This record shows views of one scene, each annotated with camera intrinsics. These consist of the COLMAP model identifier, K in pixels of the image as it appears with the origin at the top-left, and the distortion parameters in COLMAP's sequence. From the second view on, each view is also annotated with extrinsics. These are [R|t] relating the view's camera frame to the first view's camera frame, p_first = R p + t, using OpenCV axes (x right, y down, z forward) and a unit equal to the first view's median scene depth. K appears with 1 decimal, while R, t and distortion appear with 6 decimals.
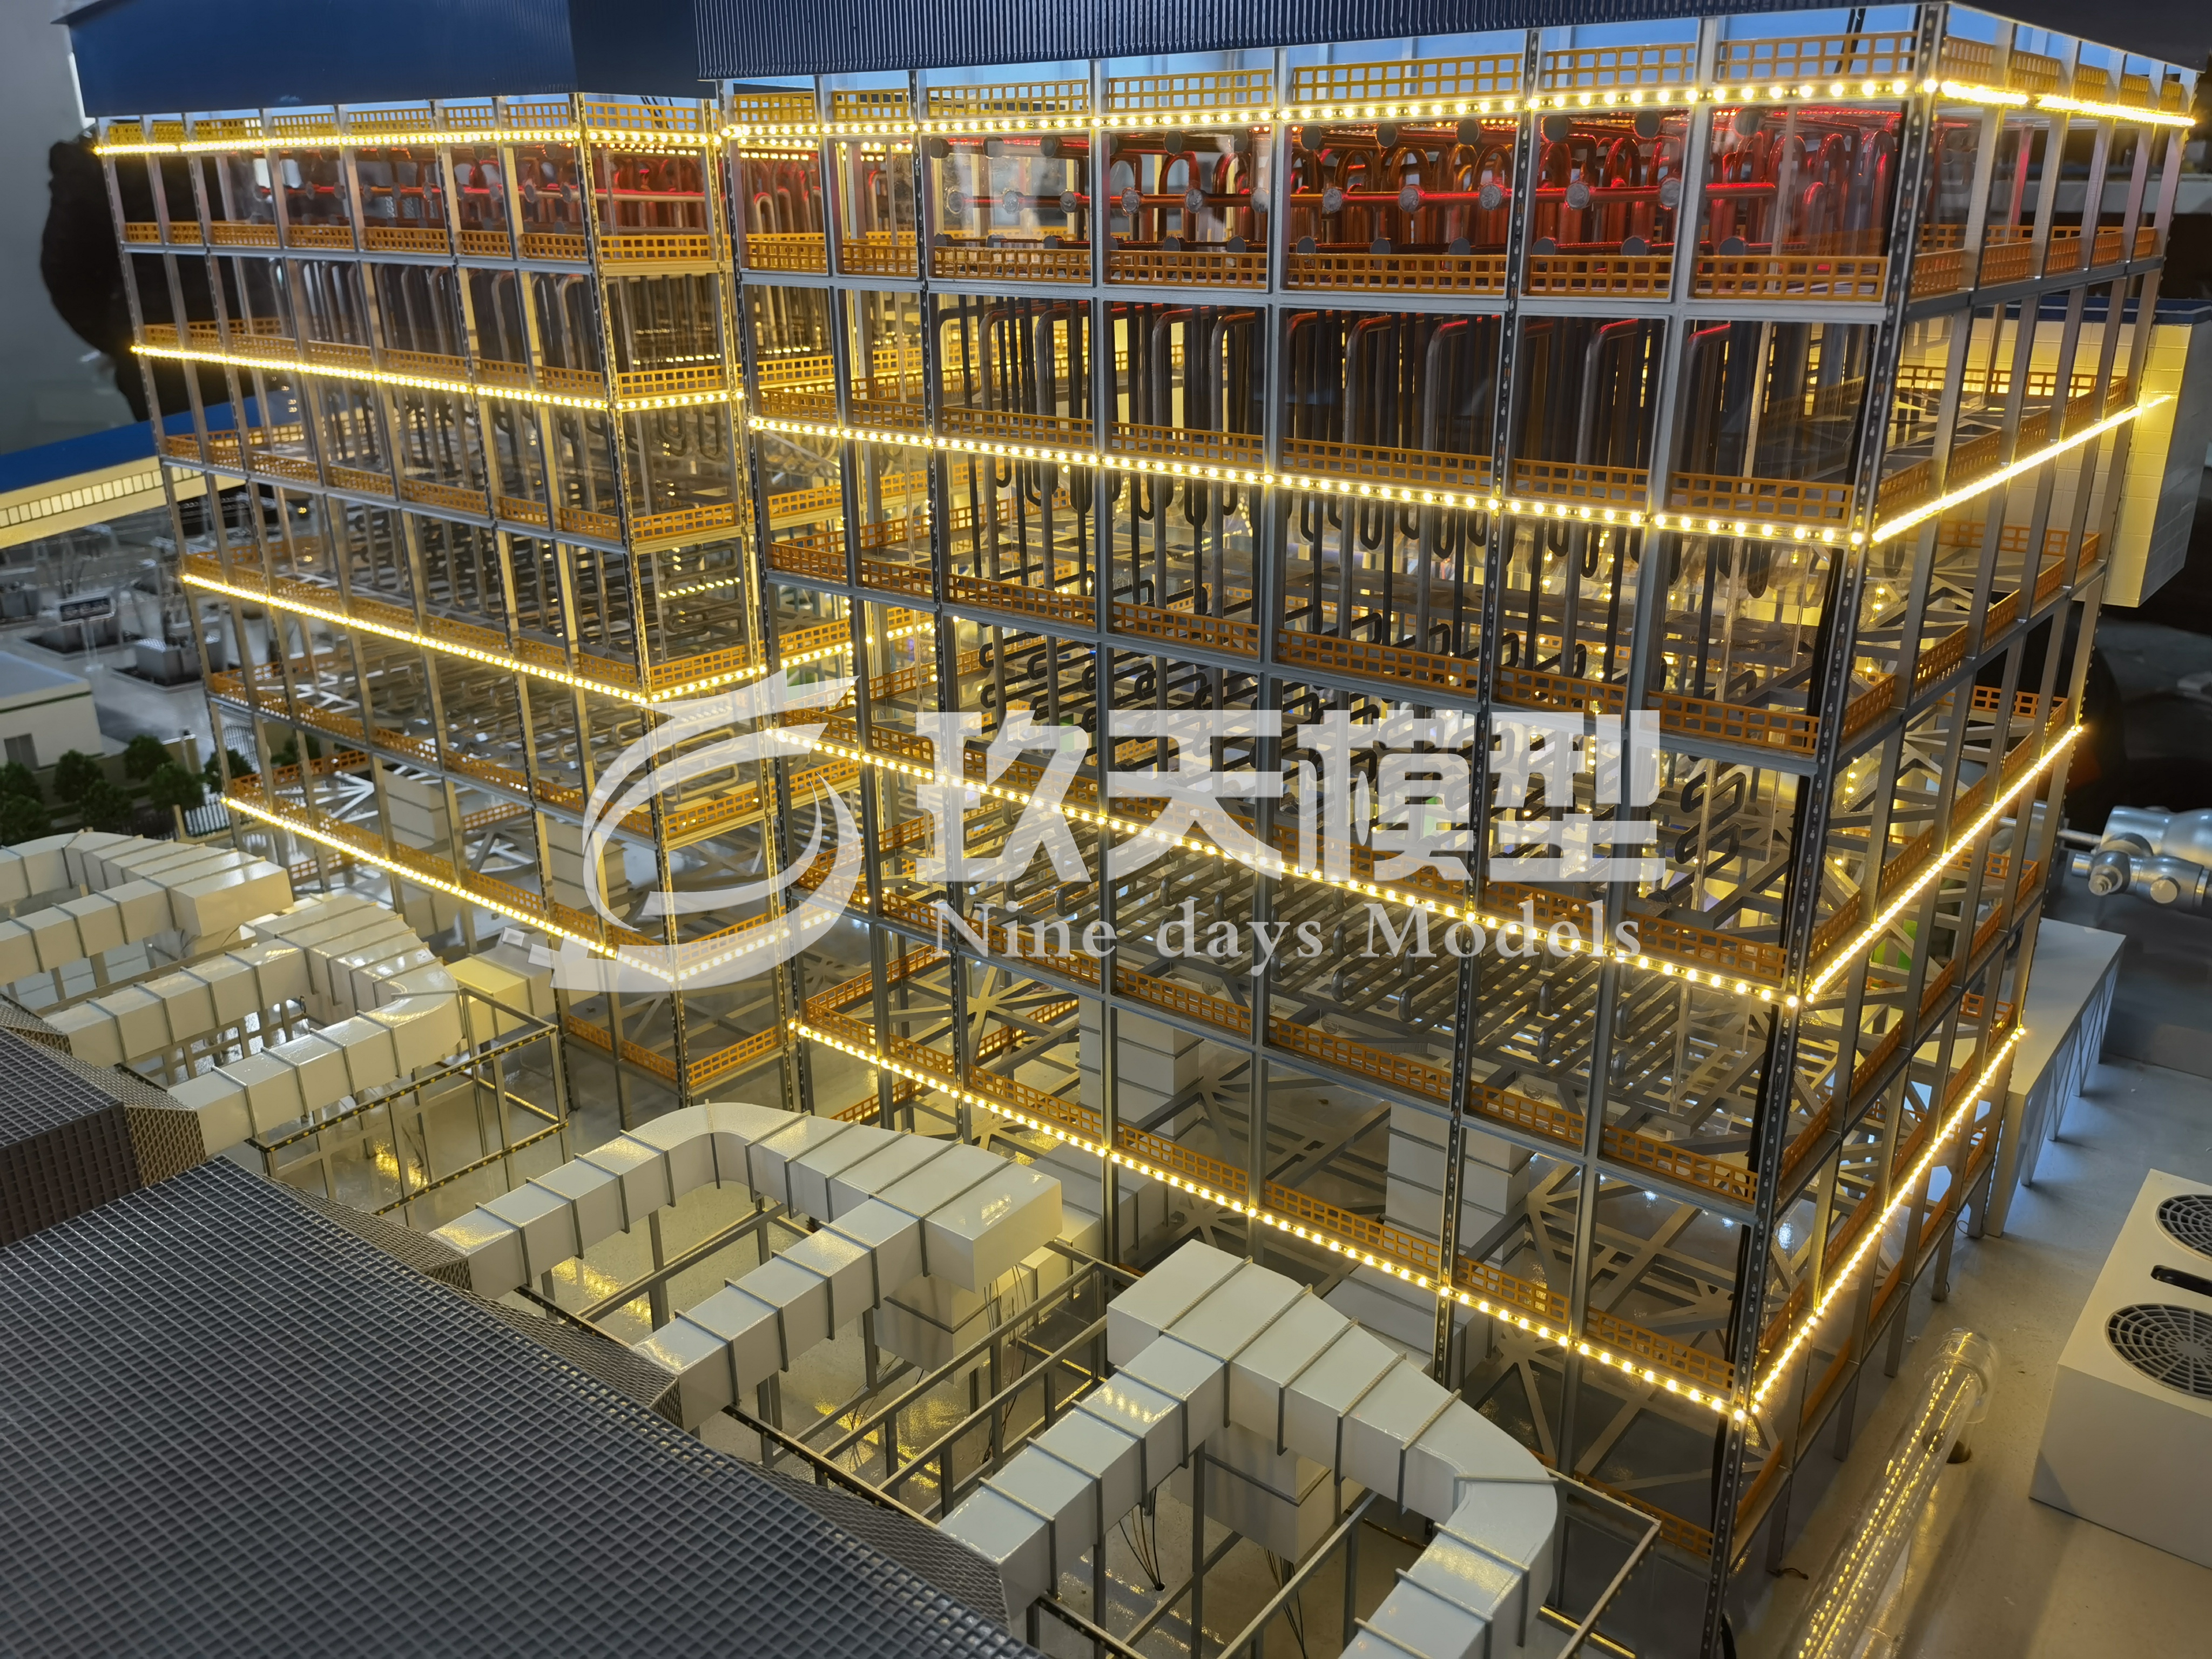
lens RADIAL K [[1729.3, 0, 1097.5], [0, 1729.3, 829.2], [0, 0, 1]] dist [0.134794, -0.170147]
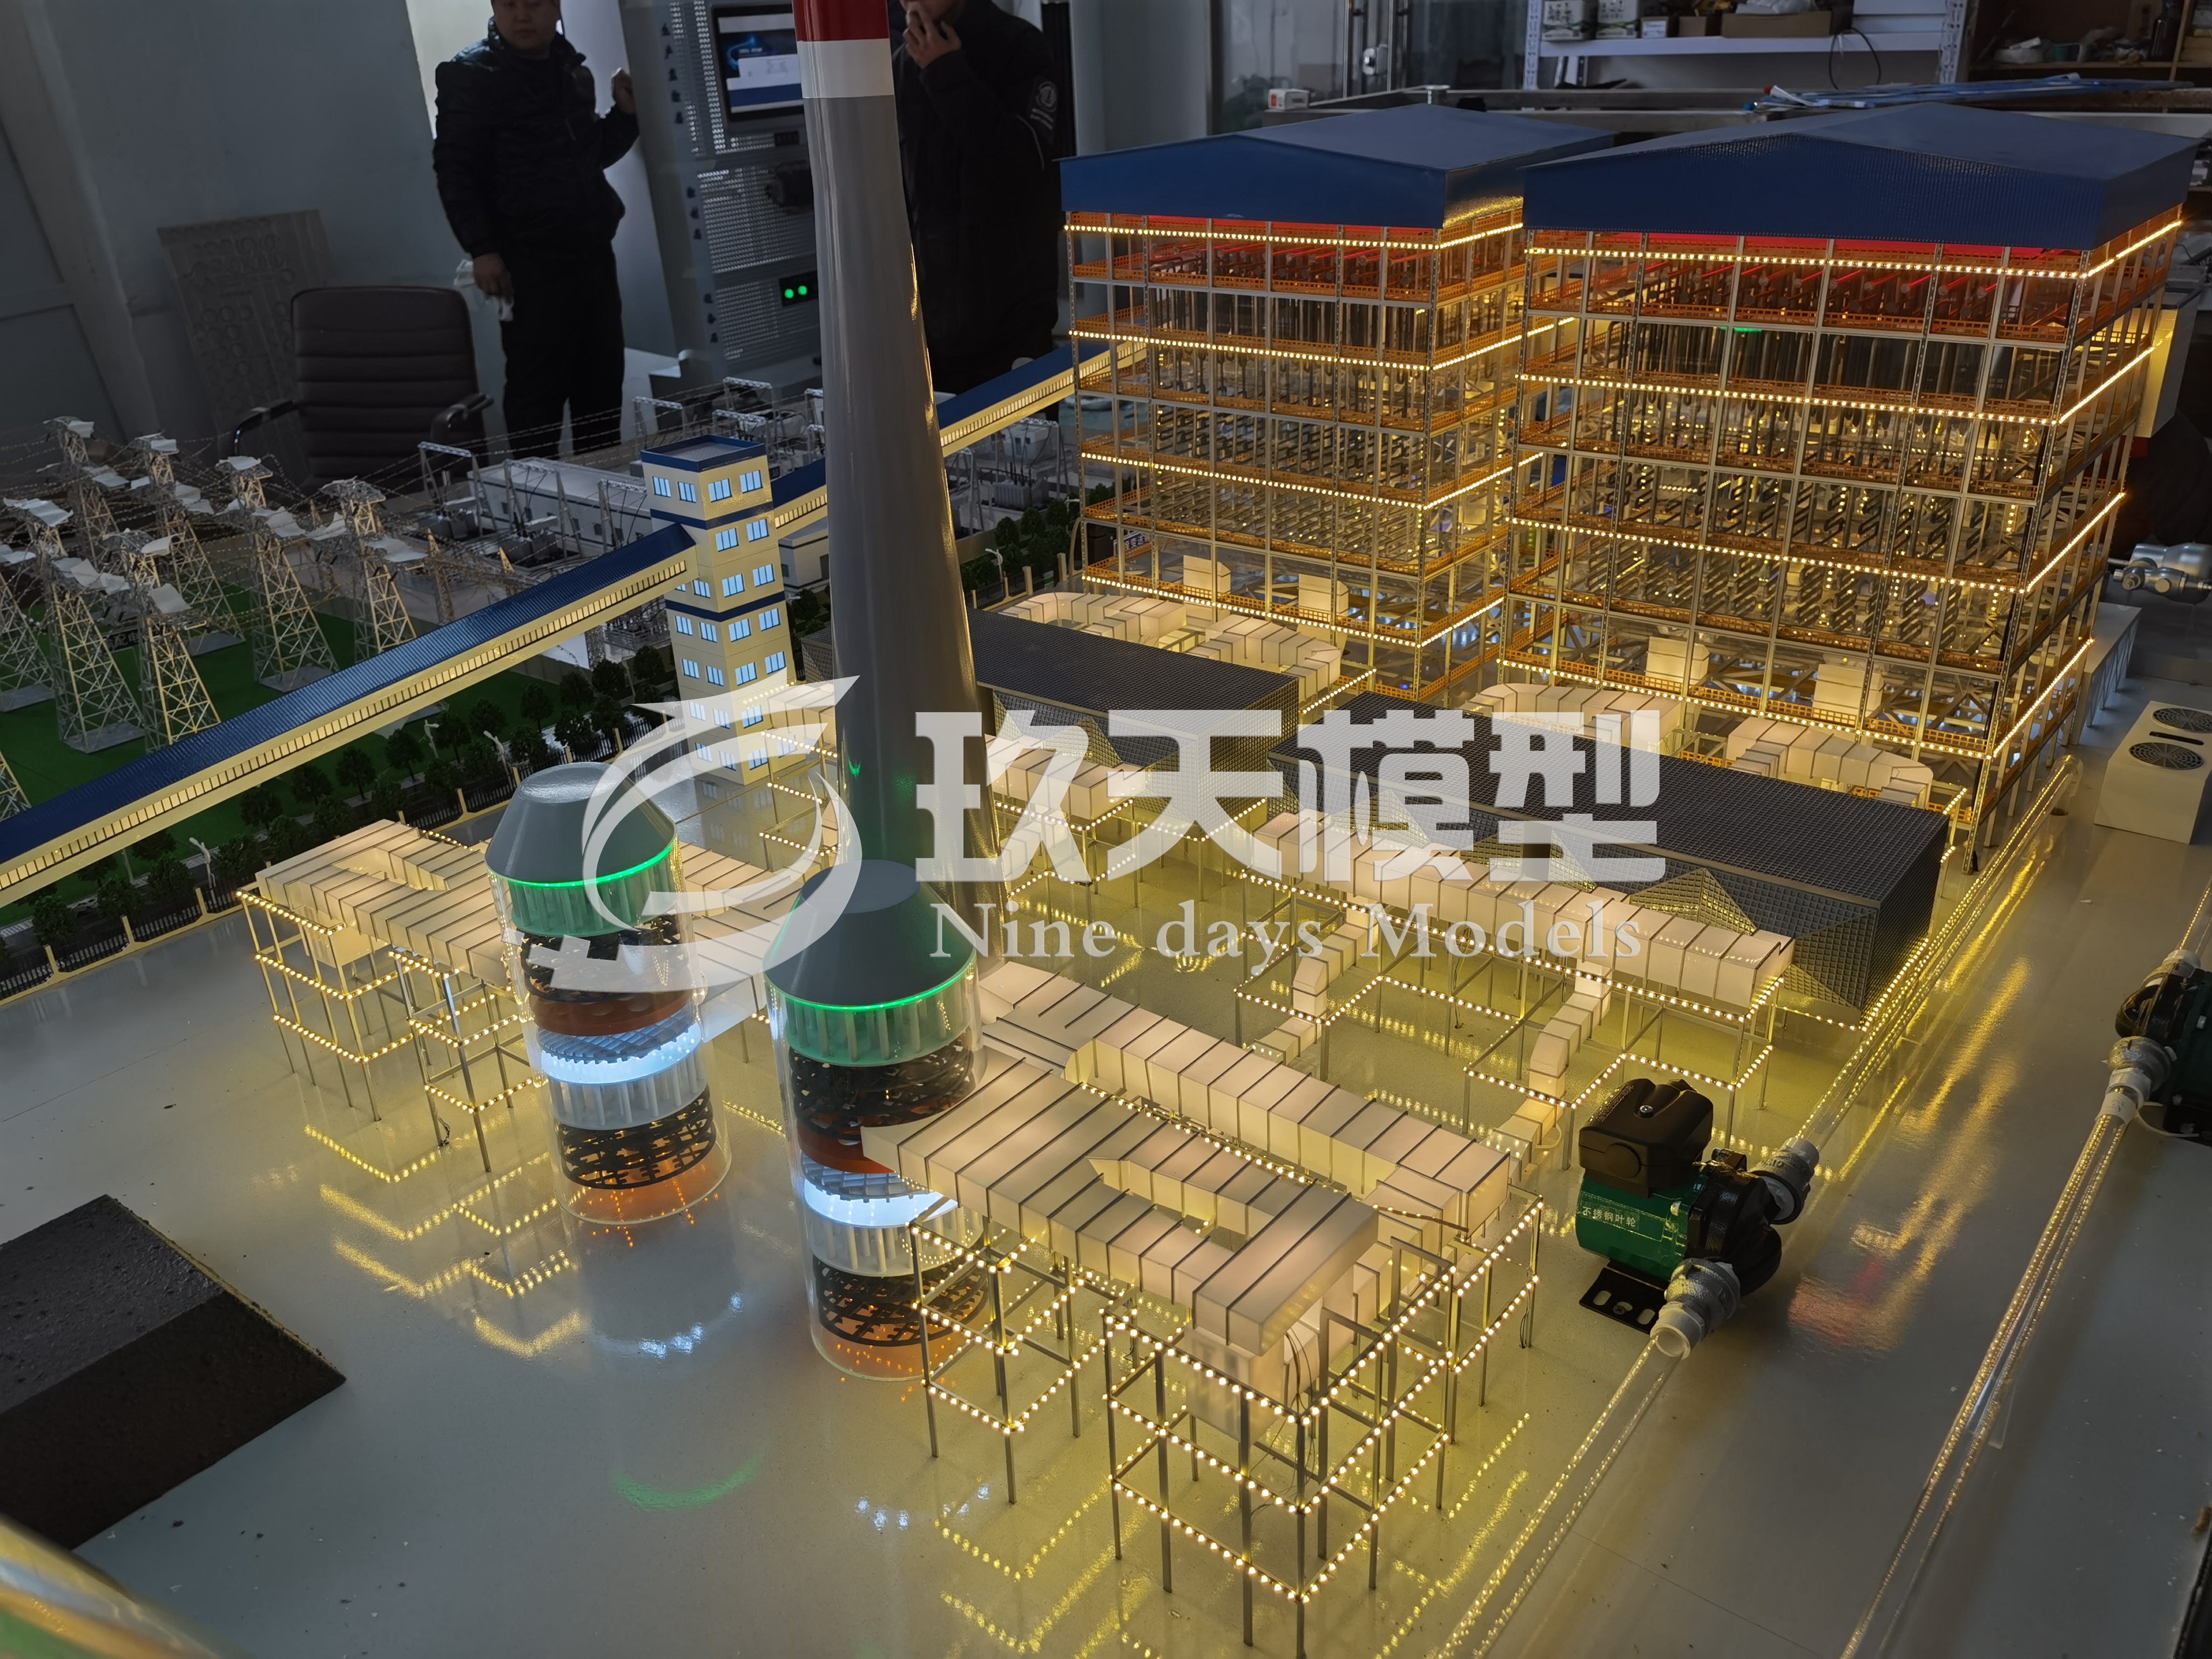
lens RADIAL K [[1734.3, 0, 1093.5], [0, 1734.3, 812.5], [0, 0, 1]] dist [0.148564, -0.179584]
pose [[0.999612, -0.027228, -0.005868, -0.674553], [0.027625, 0.996081, 0.084017, 0.107098], [0.003557, -0.084147, 0.996447, -1.166124]]
